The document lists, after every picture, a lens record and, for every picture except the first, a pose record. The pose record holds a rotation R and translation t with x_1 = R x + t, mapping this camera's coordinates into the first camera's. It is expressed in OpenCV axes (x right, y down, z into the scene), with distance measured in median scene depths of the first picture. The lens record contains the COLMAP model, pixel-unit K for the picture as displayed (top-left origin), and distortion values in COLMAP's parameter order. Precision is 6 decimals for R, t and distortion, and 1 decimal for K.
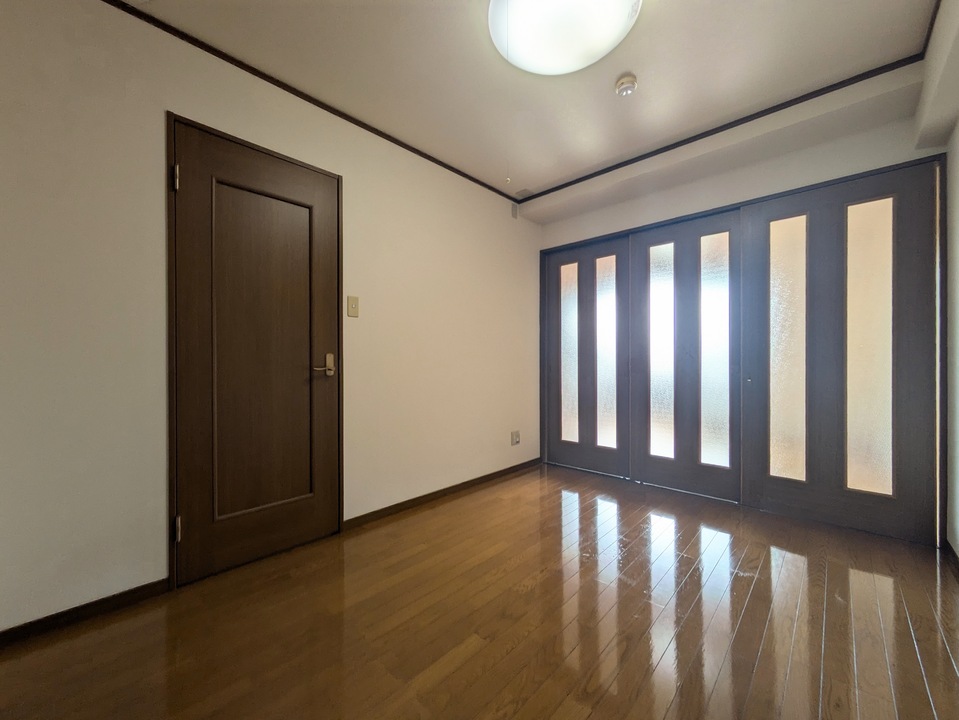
lens RADIAL K [[380.7, 0, 482.4], [0, 380.7, 362.7], [0, 0, 1]] dist [-0.001067, 0.001897]
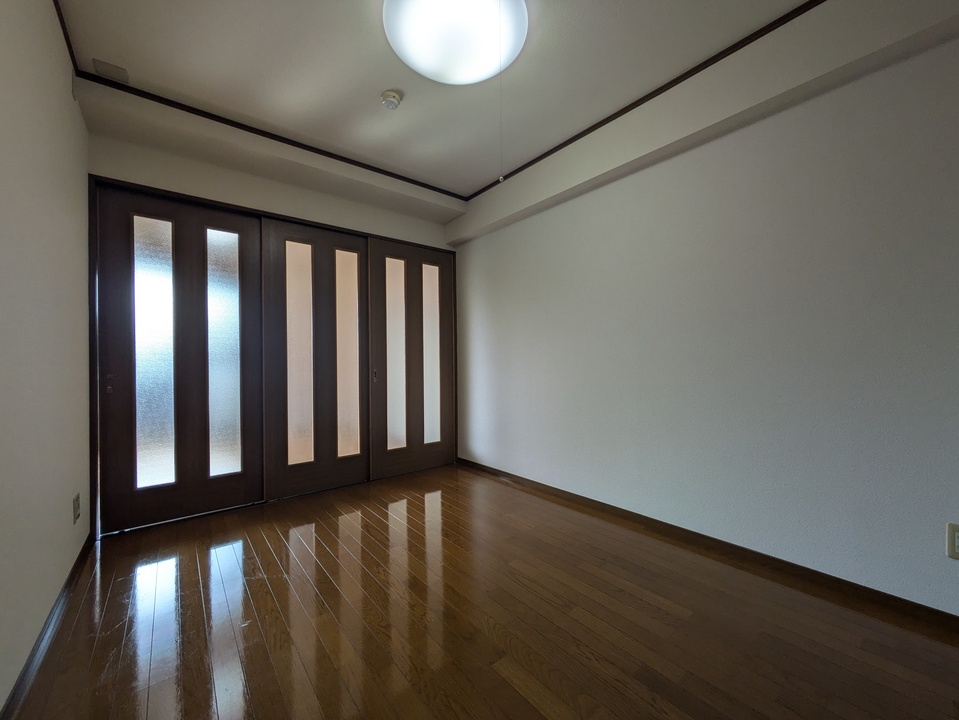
lens RADIAL K [[380.7, 0, 481.6], [0, 380.7, 360.2], [0, 0, 1]] dist [-0.001067, 0.001897]
pose [[0.139117, 0.007270, 0.990249, -0.364322], [0.011781, 0.999890, -0.008995, 0.001814], [-0.990206, 0.012917, 0.139016, 0.358279]]
